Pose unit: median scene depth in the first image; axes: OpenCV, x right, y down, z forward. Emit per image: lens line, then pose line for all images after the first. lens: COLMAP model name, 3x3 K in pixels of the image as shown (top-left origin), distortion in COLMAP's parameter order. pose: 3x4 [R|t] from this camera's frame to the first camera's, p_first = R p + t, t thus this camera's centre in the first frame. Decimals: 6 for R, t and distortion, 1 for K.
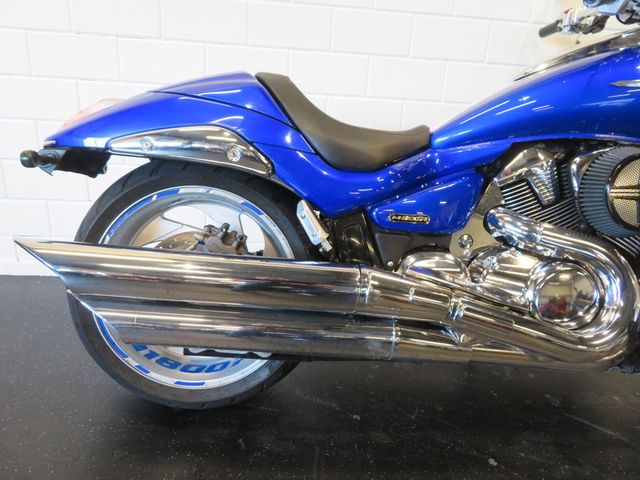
lens RADIAL K [[458.0, 0, 320.0], [0, 458.0, 240.0], [0, 0, 1]] dist [-0.013329, 0.009977]
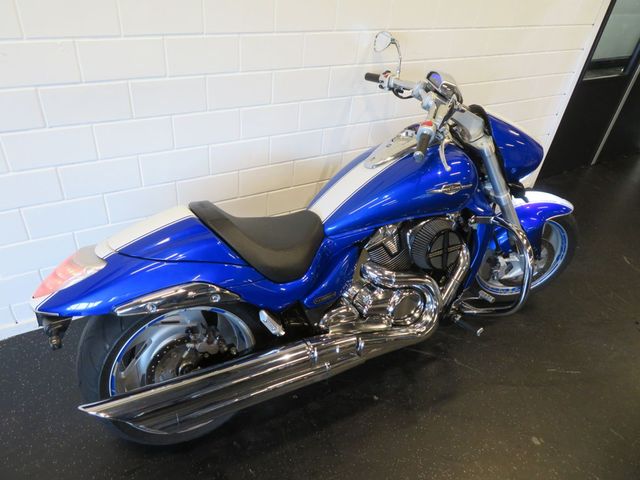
lens RADIAL K [[458.0, 0, 320.0], [0, 458.0, 240.0], [0, 0, 1]] dist [-0.013329, 0.009977]
pose [[0.903617, -0.228535, 0.362283, -0.323228], [0.105851, 0.938685, 0.328124, -0.700658], [-0.415057, -0.258151, 0.872402, -0.305004]]
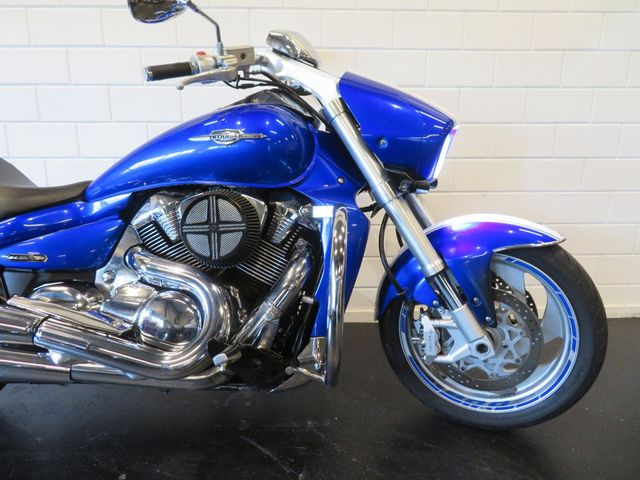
lens RADIAL K [[458.0, 0, 320.0], [0, 458.0, 240.0], [0, 0, 1]] dist [-0.013329, 0.009977]
pose [[0.996095, -0.042927, -0.077147, 0.964247], [0.033800, 0.992680, -0.115944, 0.064274], [0.081560, 0.112884, 0.990255, -0.112974]]
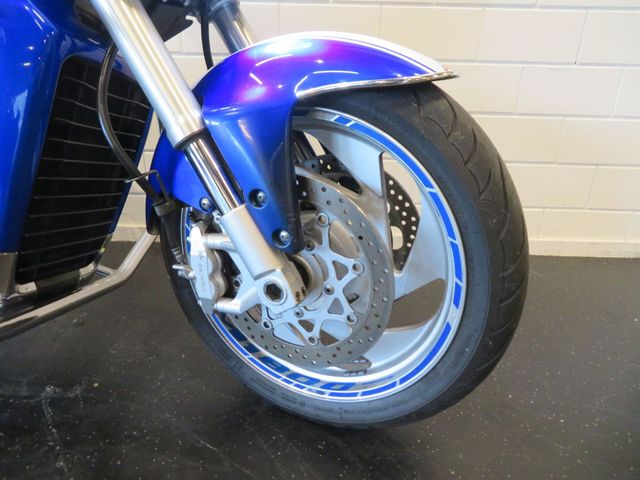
lens RADIAL K [[458.0, 0, 320.0], [0, 458.0, 240.0], [0, 0, 1]] dist [-0.013329, 0.009977]
pose [[0.989863, 0.019269, -0.140716, 1.406701], [-0.014432, 0.999272, 0.035314, 0.125536], [0.141294, -0.032926, 0.989420, 0.504661]]
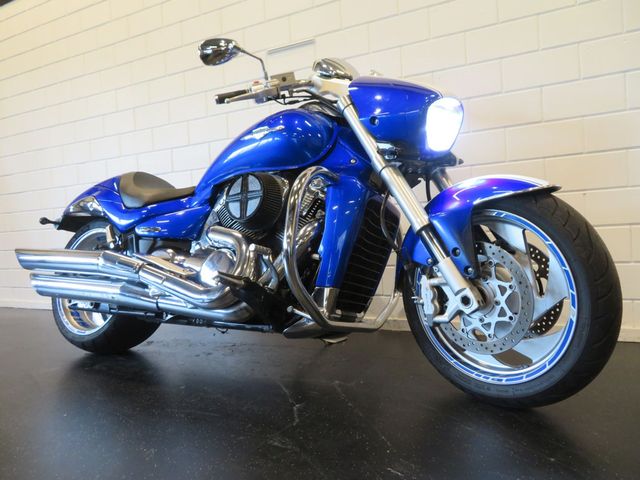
lens RADIAL K [[458.0, 0, 320.0], [0, 458.0, 240.0], [0, 0, 1]] dist [-0.013329, 0.009977]
pose [[0.838222, -0.093836, -0.537196, 1.585668], [-0.075369, 0.955697, -0.284541, 0.419297], [0.540096, 0.278996, 0.794013, -0.058137]]
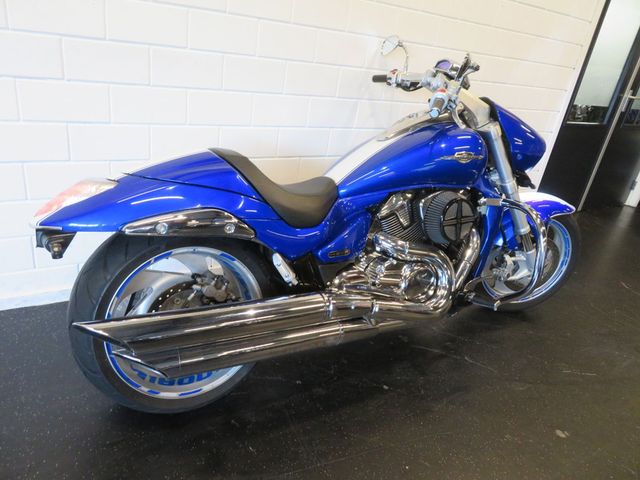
lens RADIAL K [[458.0, 0, 320.0], [0, 458.0, 240.0], [0, 0, 1]] dist [-0.013329, 0.009977]
pose [[0.892337, -0.128411, 0.432718, -0.475494], [0.067592, 0.985884, 0.153180, -0.302711], [-0.446280, -0.107440, 0.888420, -0.296366]]
